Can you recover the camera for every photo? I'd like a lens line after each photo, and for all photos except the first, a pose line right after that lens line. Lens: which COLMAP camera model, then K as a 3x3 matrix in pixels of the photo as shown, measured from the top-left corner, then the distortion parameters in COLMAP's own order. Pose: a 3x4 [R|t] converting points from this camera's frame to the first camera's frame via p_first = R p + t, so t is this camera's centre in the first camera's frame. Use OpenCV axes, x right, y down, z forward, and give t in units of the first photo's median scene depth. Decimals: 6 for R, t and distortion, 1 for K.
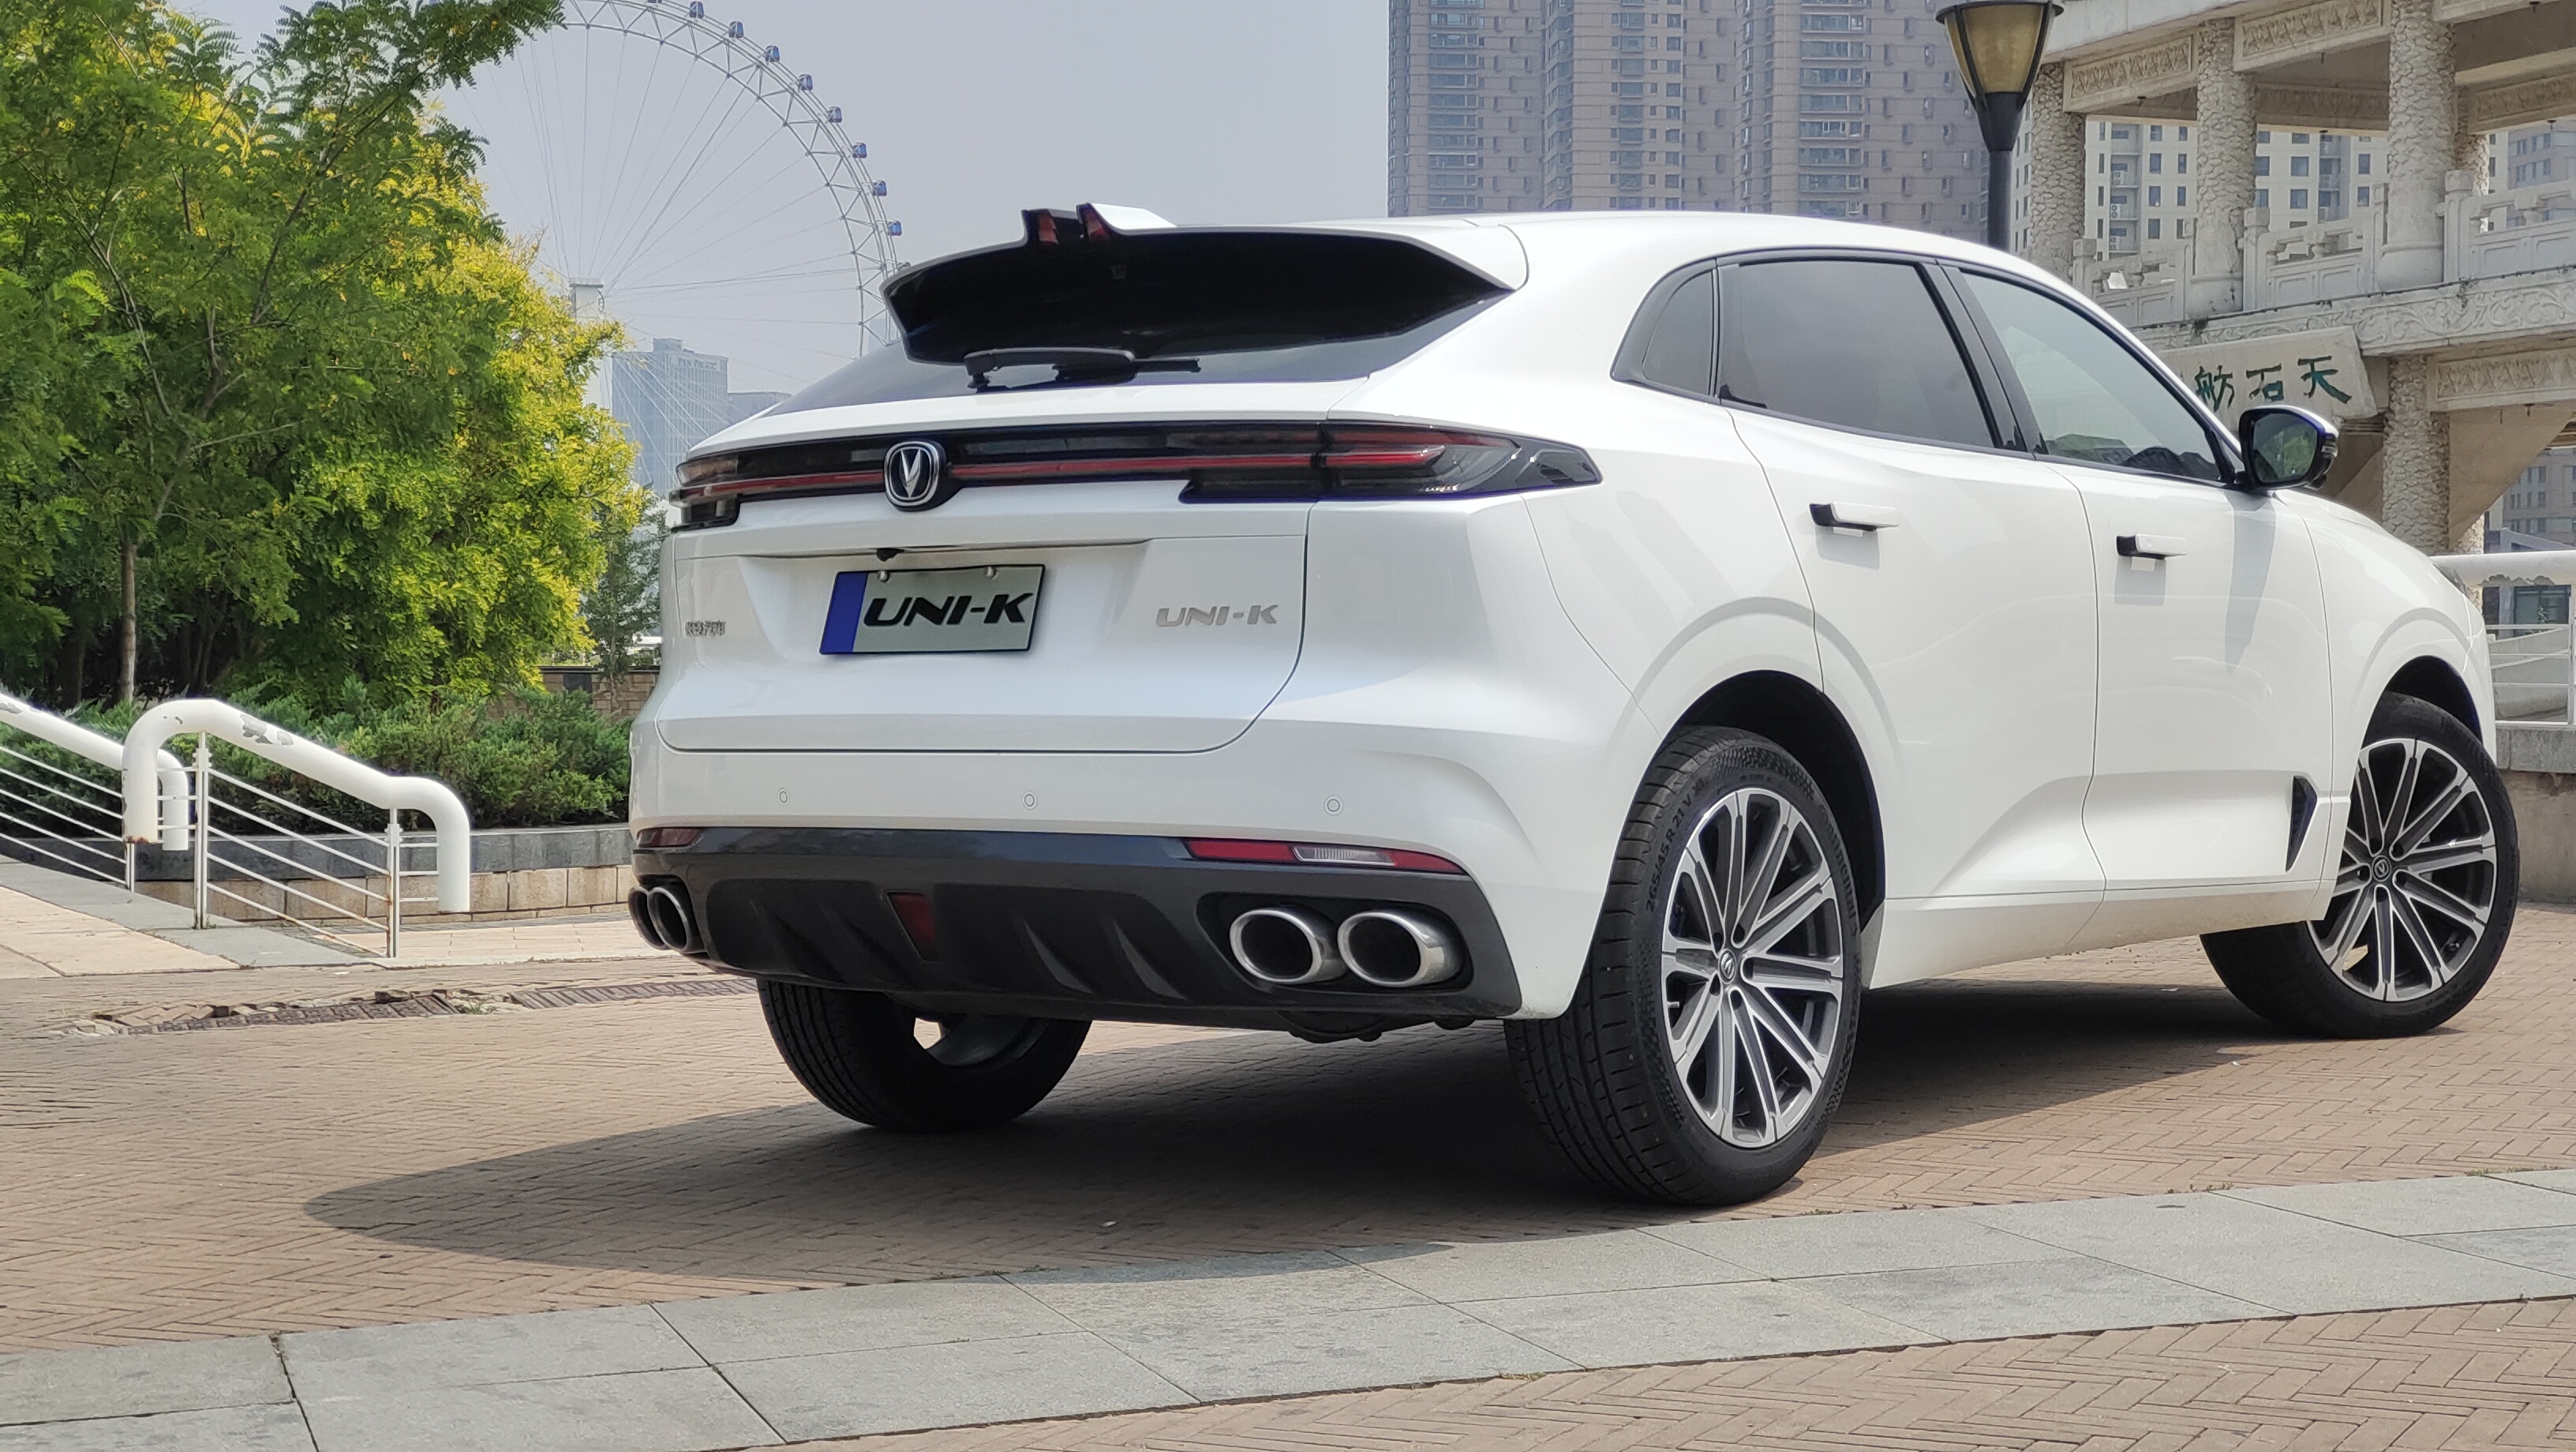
lens RADIAL K [[3608.1, 0, 1328.7], [0, 3608.1, 737.3], [0, 0, 1]] dist [0.105184, 0.103064]
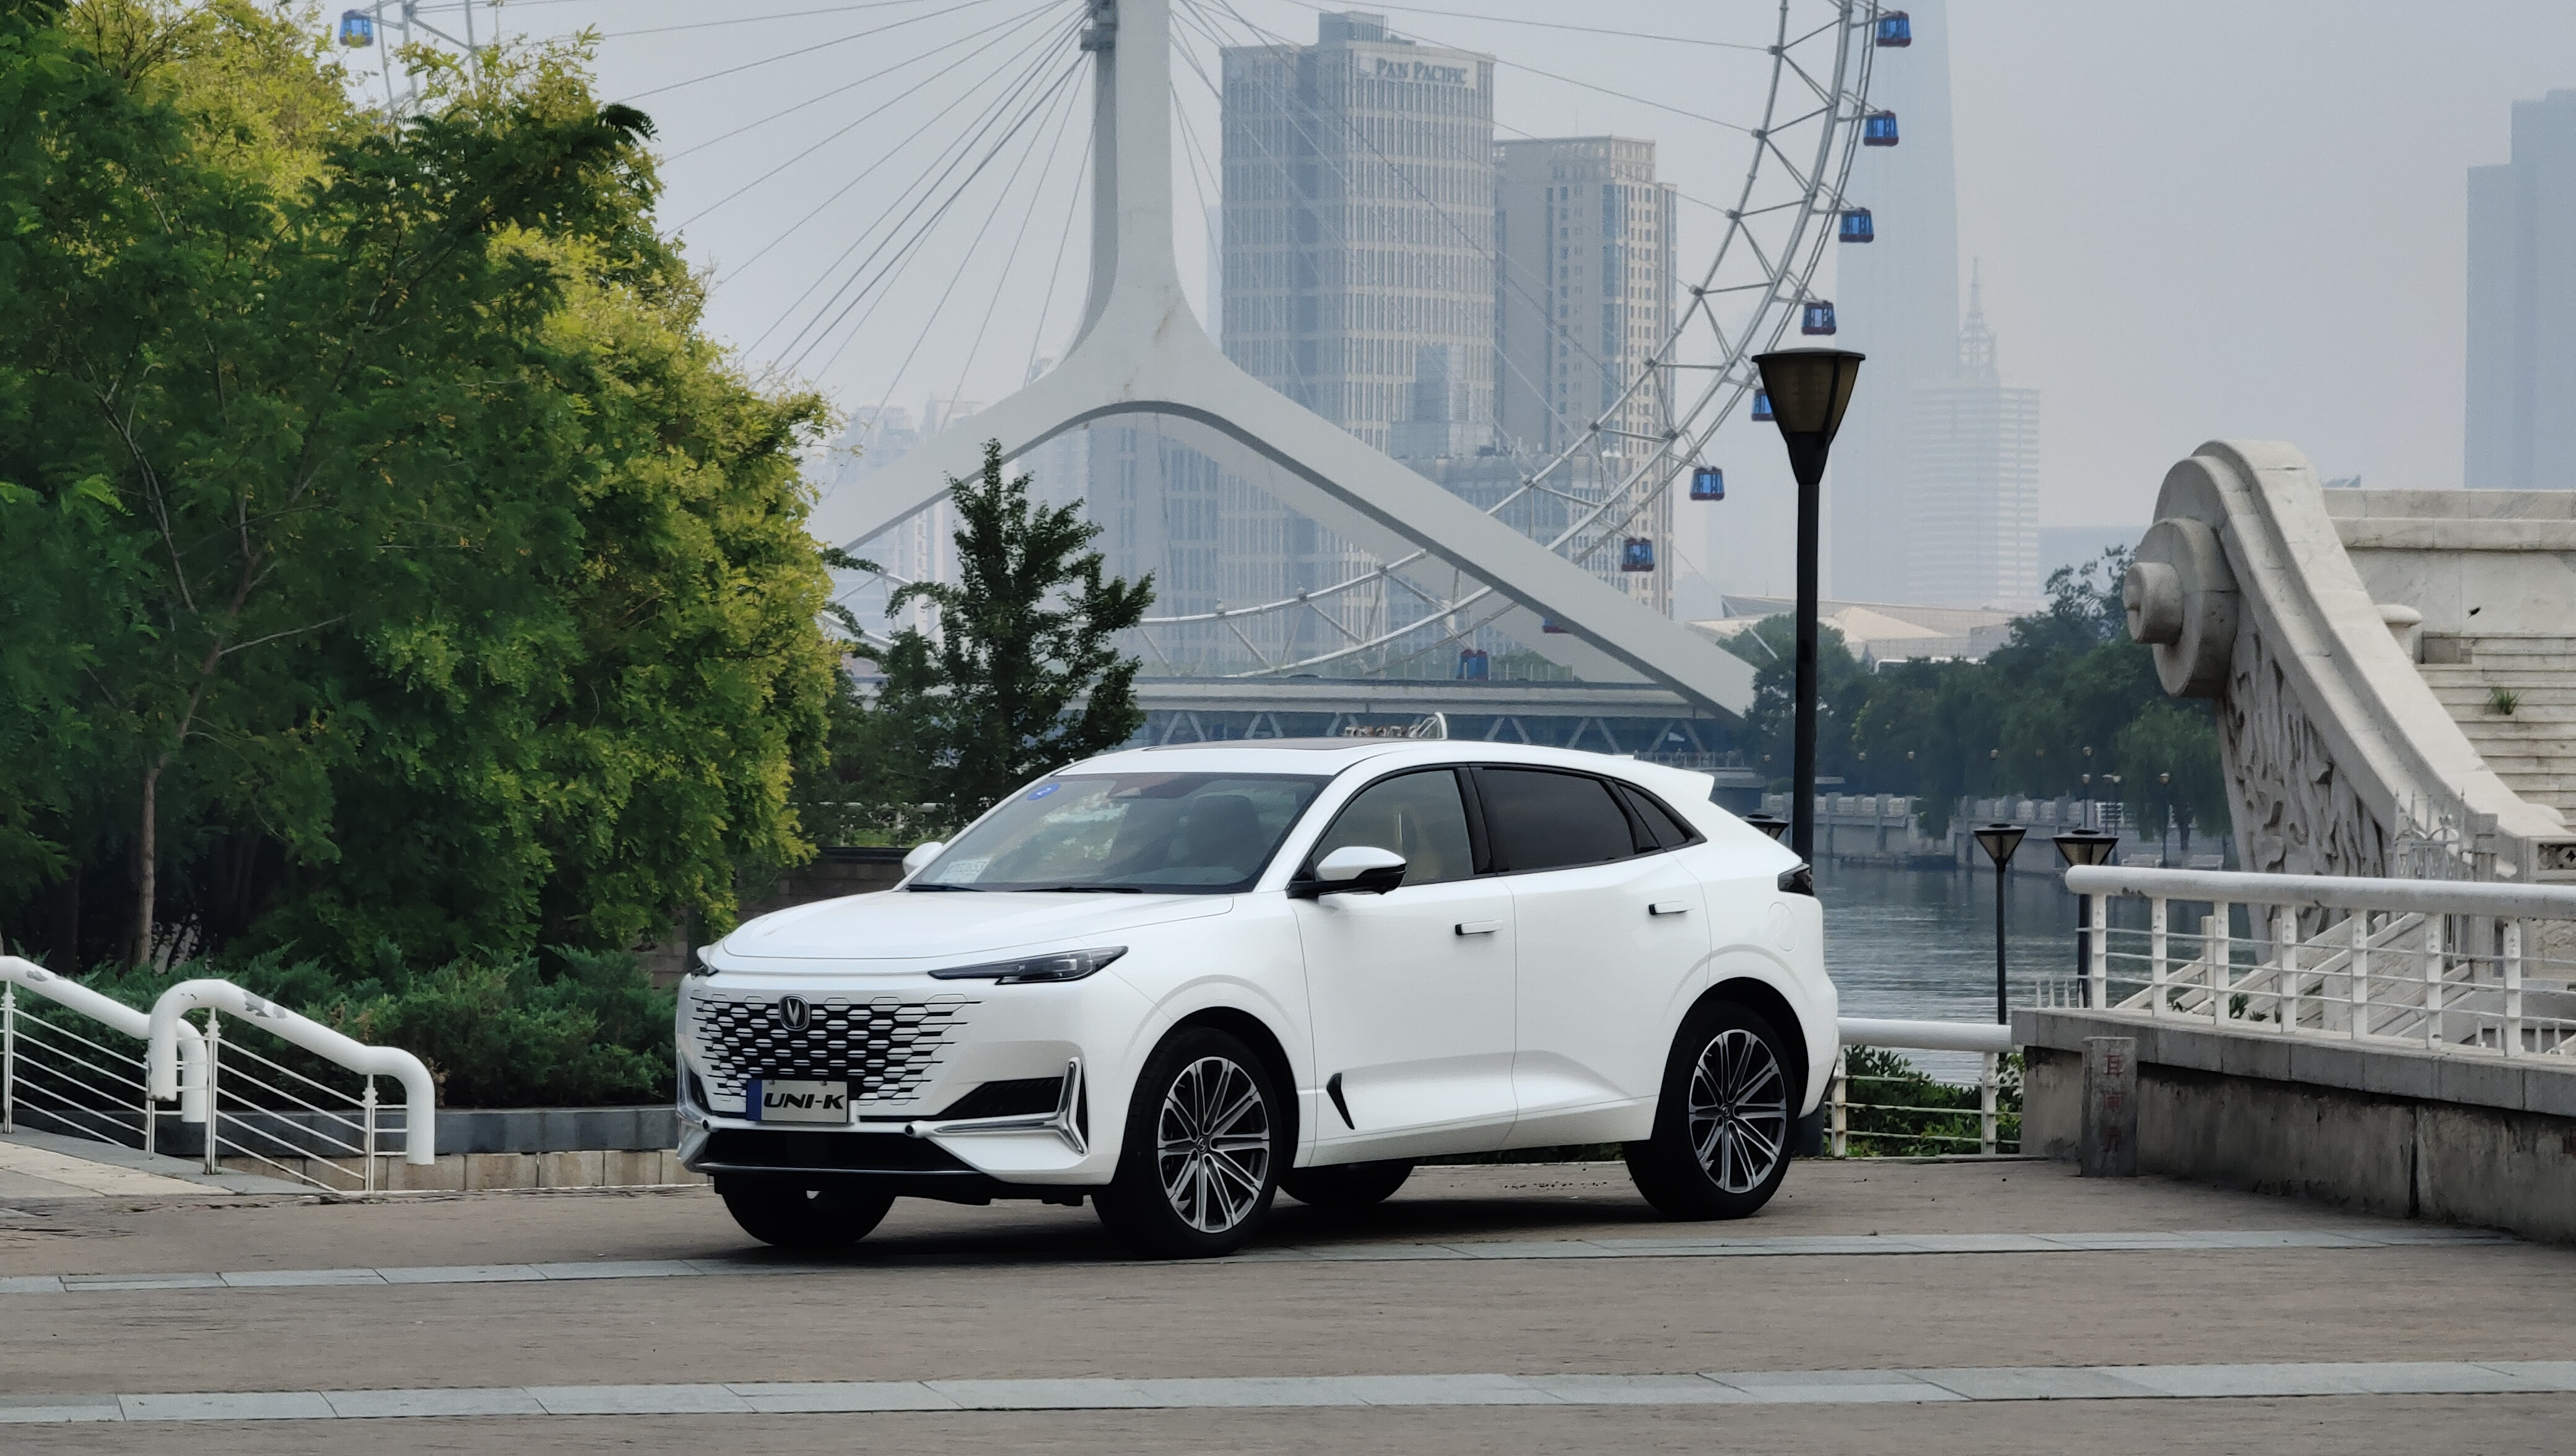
lens RADIAL K [[9208.6, 0, 1283.0], [0, 9208.6, 691.1], [0, 0, 1]] dist [0.113042, 2.639916]
pose [[0.981795, 0.000945, -0.189940, 0.384170], [-0.006912, 0.999503, -0.030751, -0.009061], [0.189817, 0.031504, 0.981314, -1.199349]]
